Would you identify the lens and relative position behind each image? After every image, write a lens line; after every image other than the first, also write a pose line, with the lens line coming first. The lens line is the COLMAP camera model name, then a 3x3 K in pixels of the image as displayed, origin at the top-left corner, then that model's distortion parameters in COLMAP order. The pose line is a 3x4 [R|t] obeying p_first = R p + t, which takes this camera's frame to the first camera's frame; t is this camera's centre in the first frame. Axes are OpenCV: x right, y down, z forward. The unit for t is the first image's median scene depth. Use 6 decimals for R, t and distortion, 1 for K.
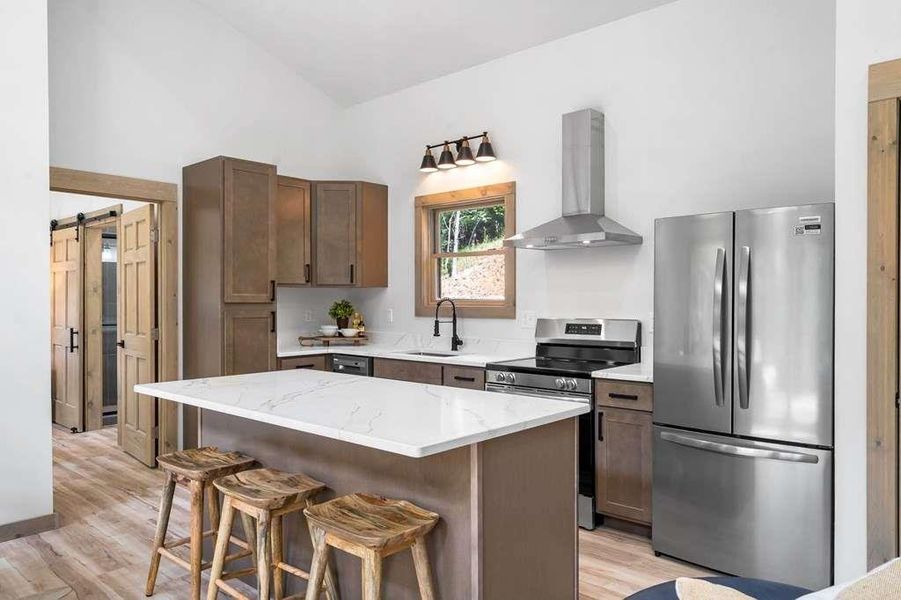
lens RADIAL K [[628.1, 0, 449.2], [0, 628.1, 304.7], [0, 0, 1]] dist [-0.013831, -0.000891]
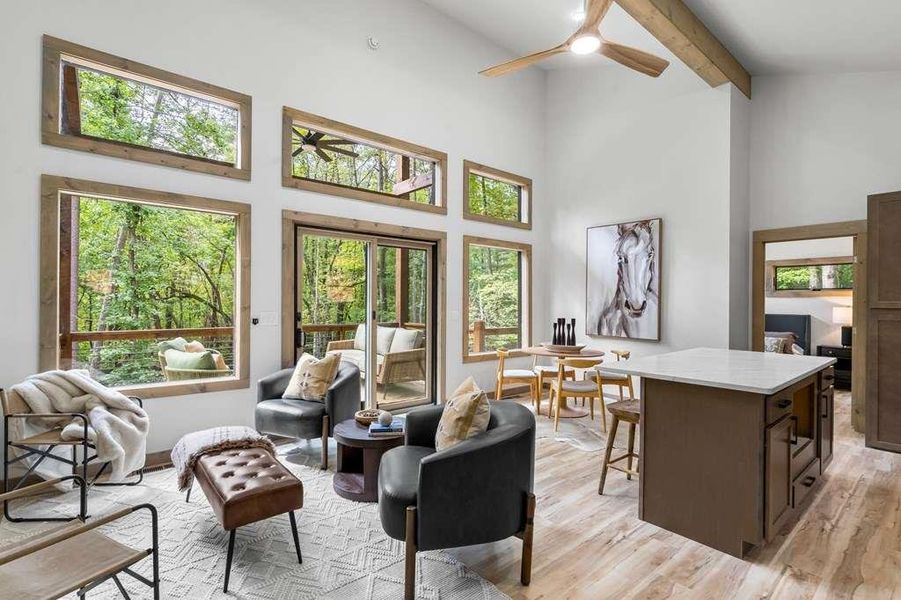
lens RADIAL K [[421.2, 0, 446.7], [0, 421.2, 301.2], [0, 0, 1]] dist [-0.004078, 0.000529]
pose [[-0.122851, -0.001524, -0.992424, 0.564077], [-0.017245, 0.999851, 0.000599, -0.002418], [0.992275, 0.017188, -0.122859, 0.231319]]
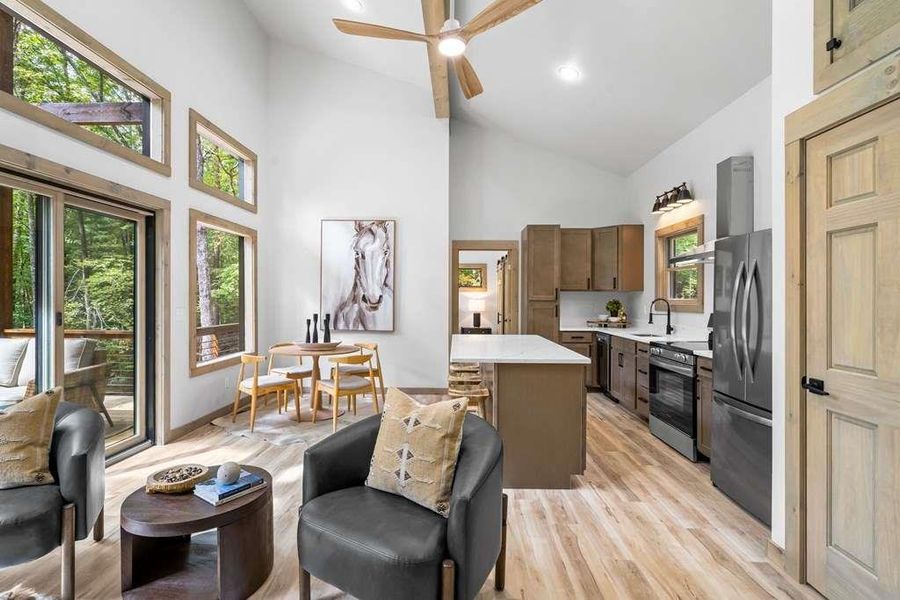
lens RADIAL K [[420.7, 0, 442.2], [0, 420.7, 297.7], [0, 0, 1]] dist [-0.004078, 0.000529]
pose [[0.656871, 0.004291, -0.753990, 0.411629], [-0.012580, 0.999907, -0.005269, -0.000305], [0.753898, 0.012946, 0.656864, -0.041870]]
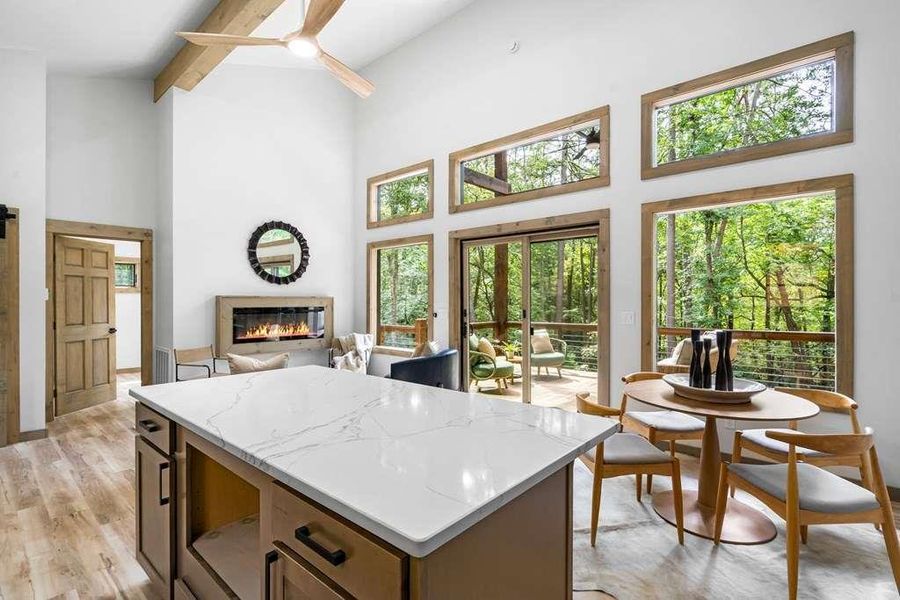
lens RADIAL K [[420.7, 0, 450.6], [0, 420.7, 301.2], [0, 0, 1]] dist [-0.004078, 0.000529]
pose [[-0.999115, 0.002771, -0.041961, -0.187920], [0.002215, 0.999909, 0.013283, -0.010009], [0.041994, 0.013178, -0.999031, 0.919294]]
